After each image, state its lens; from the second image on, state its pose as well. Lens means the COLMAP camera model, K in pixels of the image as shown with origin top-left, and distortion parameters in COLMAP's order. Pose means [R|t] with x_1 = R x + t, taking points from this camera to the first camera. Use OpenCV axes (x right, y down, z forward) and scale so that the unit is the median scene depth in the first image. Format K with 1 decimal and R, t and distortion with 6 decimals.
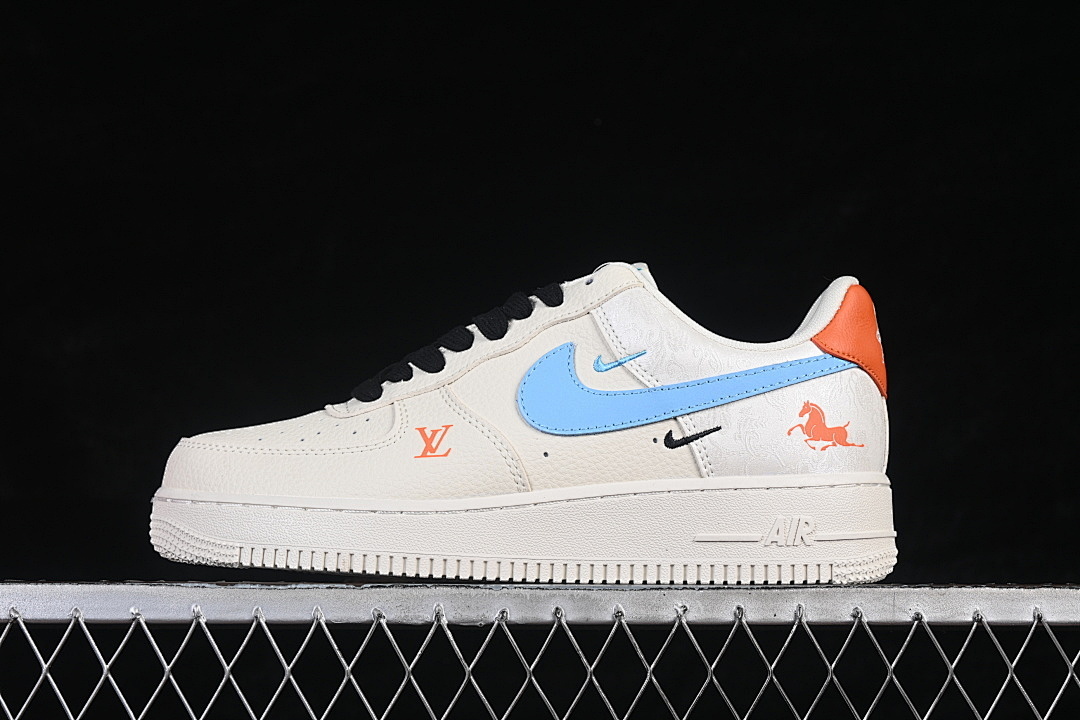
lens RADIAL K [[2283.1, 0, 539.8], [0, 2283.1, 359.7], [0, 0, 1]] dist [0.118250, 0.000000]
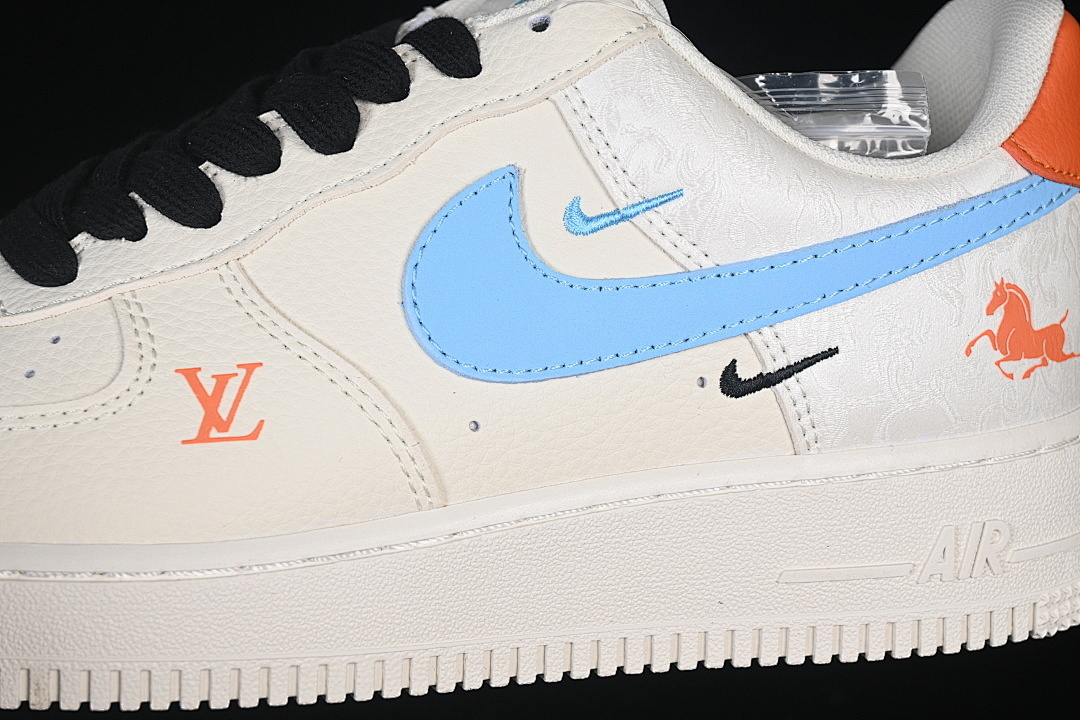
lens RADIAL K [[2283.1, 0, 540.6], [0, 2283.1, 360.6], [0, 0, 1]] dist [0.118250, 0.000000]
pose [[0.971780, -0.053922, 0.229645, -0.088667], [-0.008539, 0.964844, 0.262686, -0.091391], [-0.235736, -0.257234, 0.937155, 0.565922]]
